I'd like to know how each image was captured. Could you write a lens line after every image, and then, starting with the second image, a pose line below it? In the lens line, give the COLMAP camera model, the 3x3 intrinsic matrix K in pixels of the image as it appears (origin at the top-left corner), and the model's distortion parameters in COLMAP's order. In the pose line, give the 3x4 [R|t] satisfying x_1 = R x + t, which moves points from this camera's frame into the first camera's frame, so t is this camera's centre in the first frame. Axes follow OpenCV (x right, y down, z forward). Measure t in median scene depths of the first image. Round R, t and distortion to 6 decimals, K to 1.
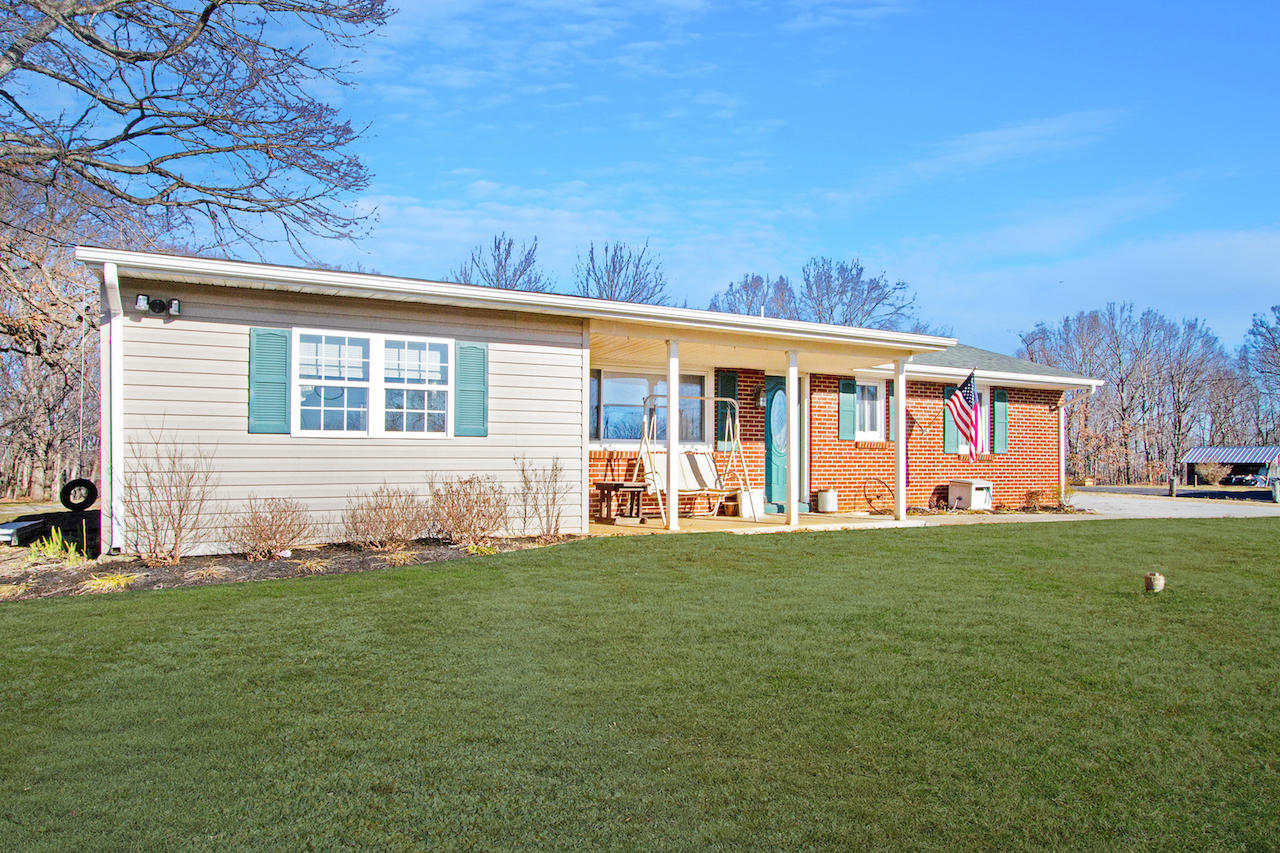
lens RADIAL K [[806.3, 0, 673.2], [0, 806.3, 483.8], [0, 0, 1]] dist [-0.000309, 0.000398]
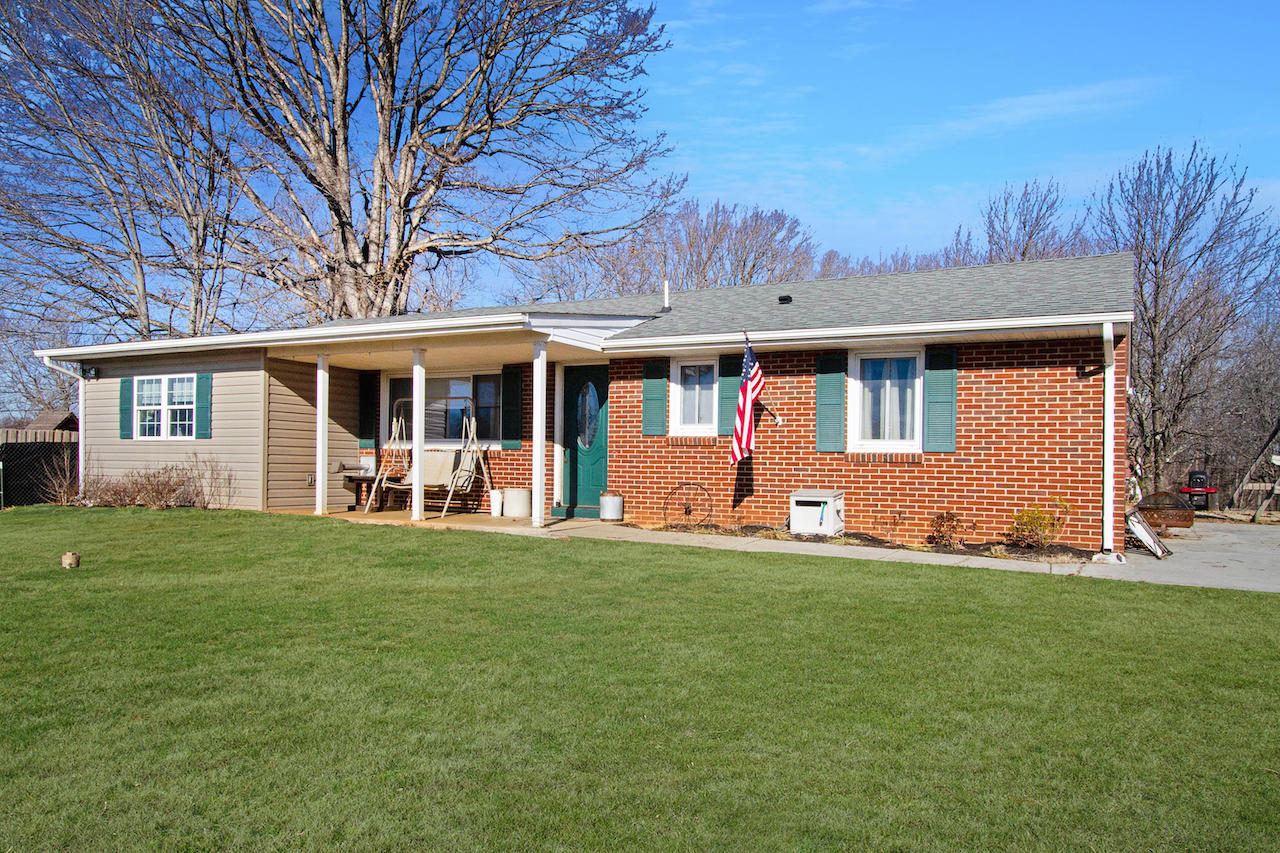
lens RADIAL K [[908.5, 0, 640.2], [0, 908.5, 460.5], [0, 0, 1]] dist [0.045856, 0.000524]
pose [[0.539975, 0.004414, -0.841670, 1.556991], [-0.036842, 0.999152, -0.018396, -0.017211], [0.840874, 0.040943, 0.539679, 0.758930]]
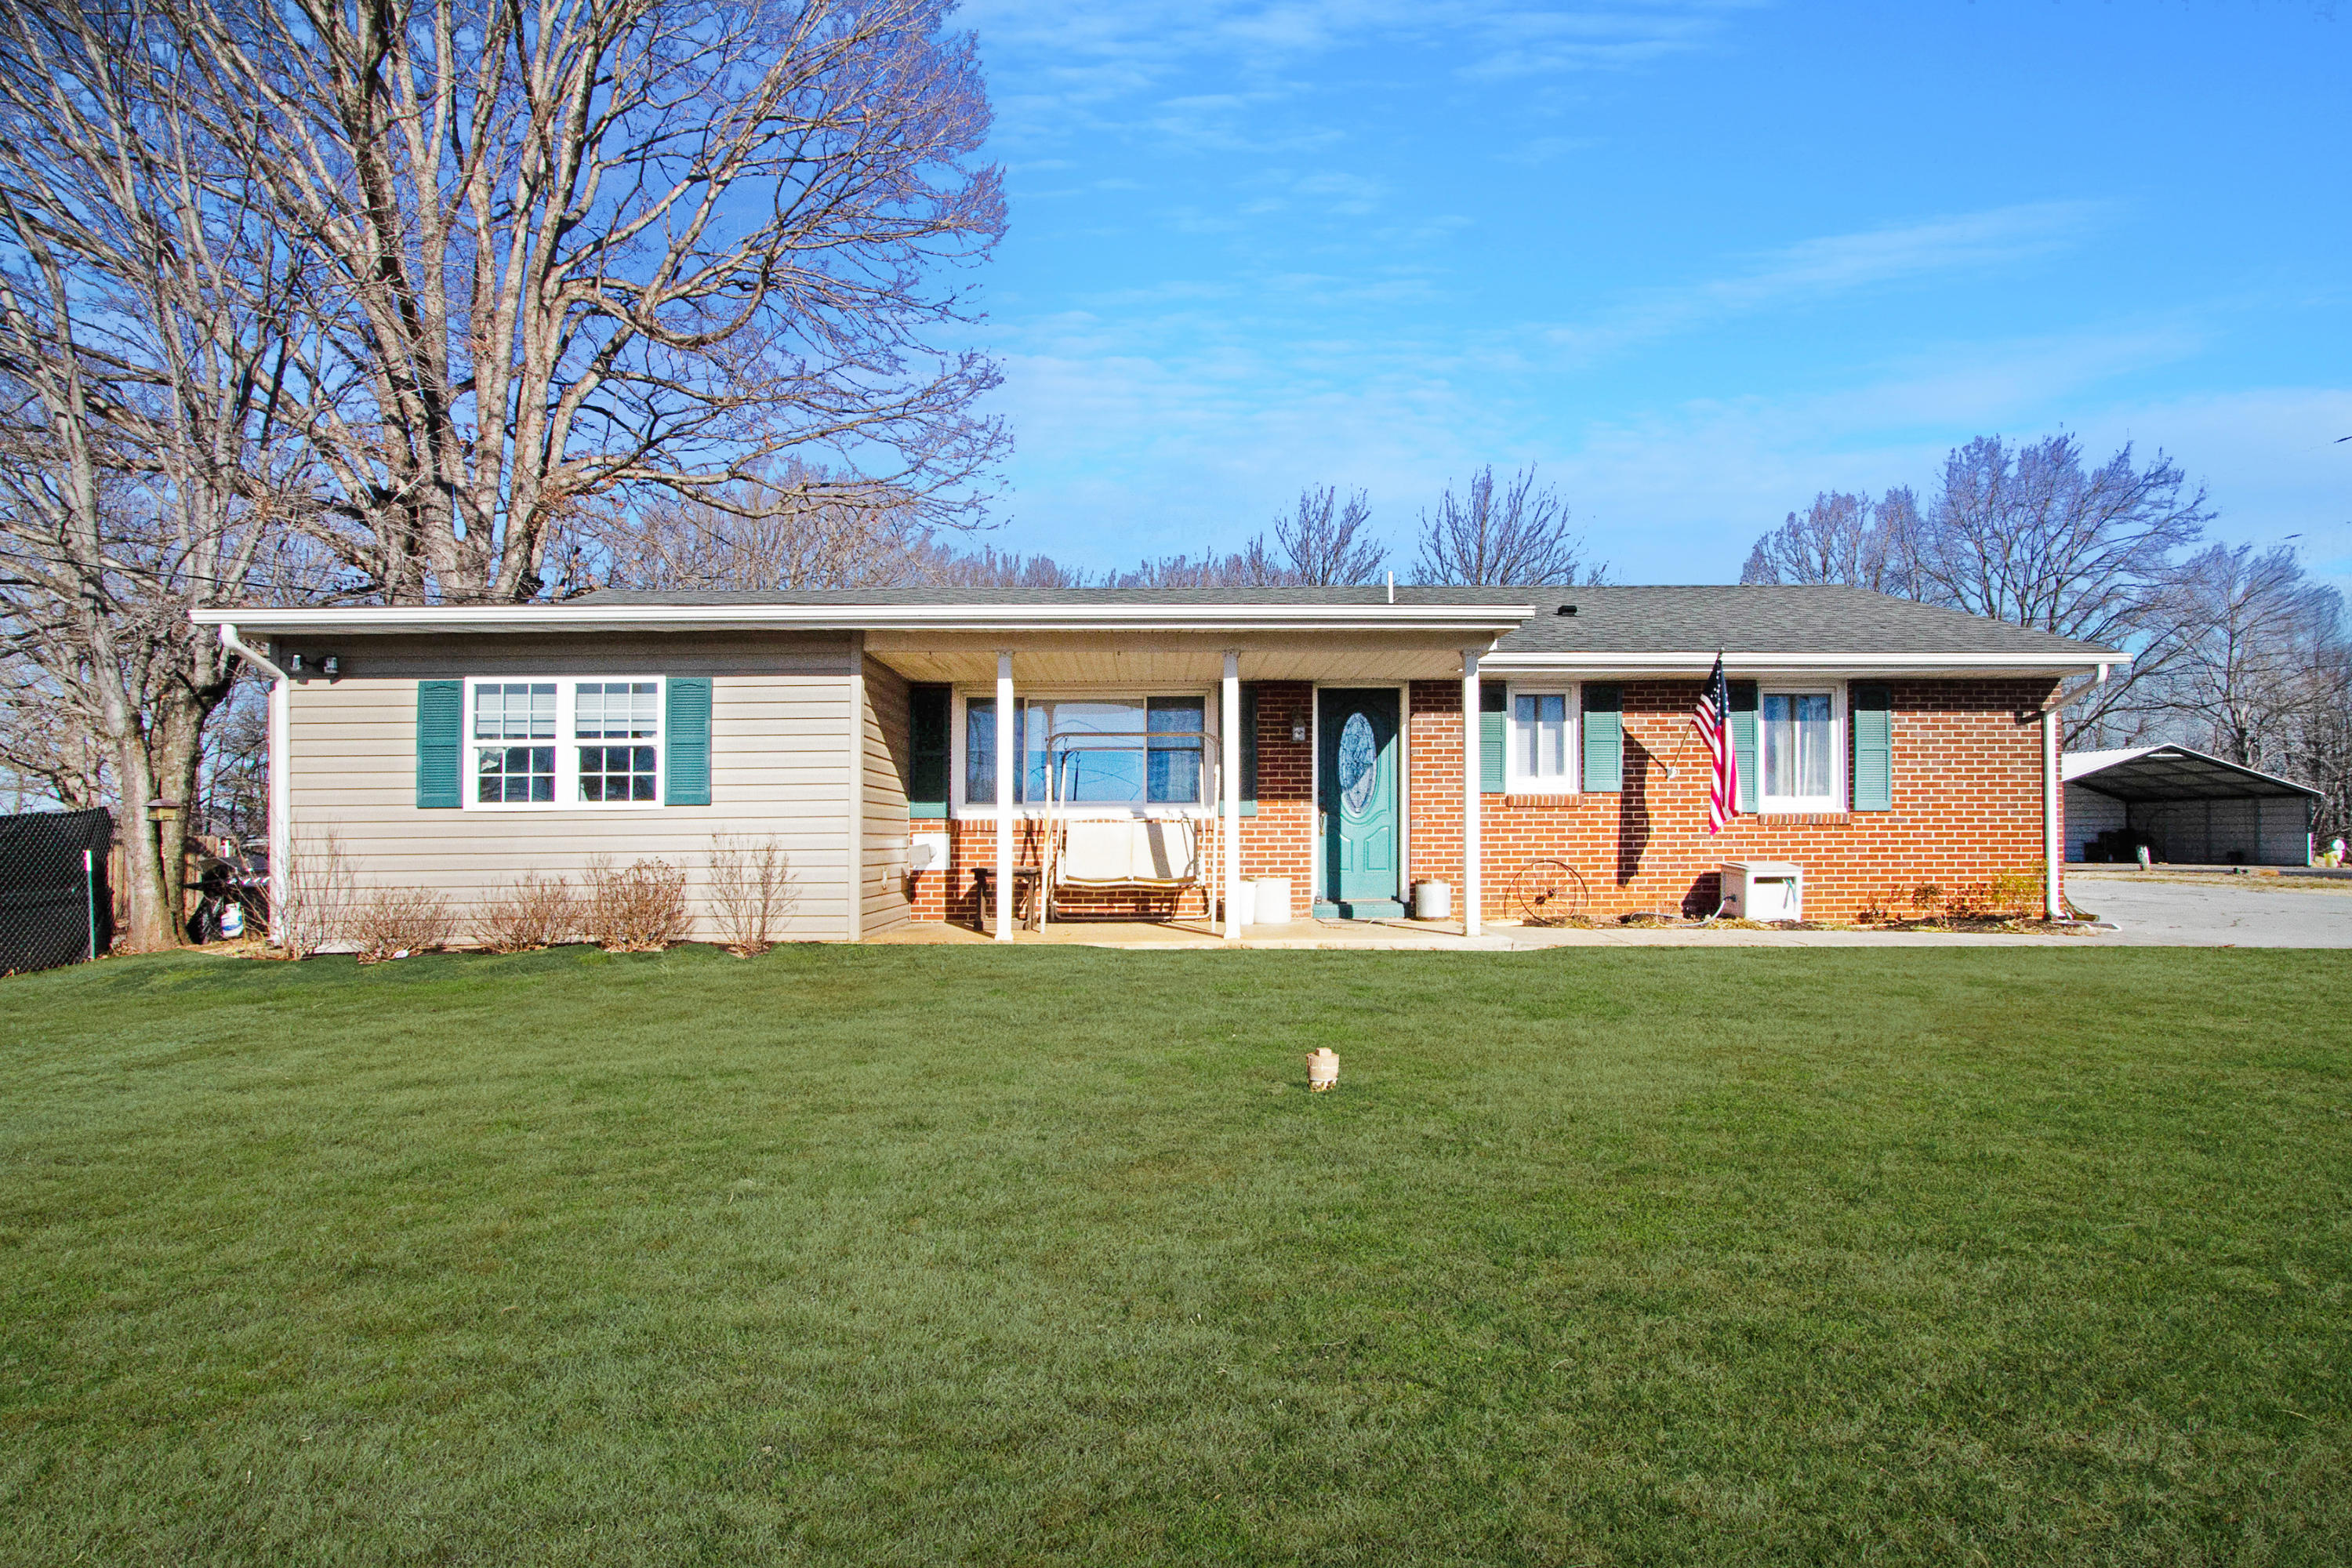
lens RADIAL K [[1204.0, 0, 1171.0], [0, 1204.0, 820.3], [0, 0, 1]] dist [0.001858, 0.000149]
pose [[0.890938, -0.014879, -0.453881, 0.634077], [-0.001699, 0.999347, -0.036096, -0.005808], [0.454122, 0.032930, 0.890331, 0.216658]]
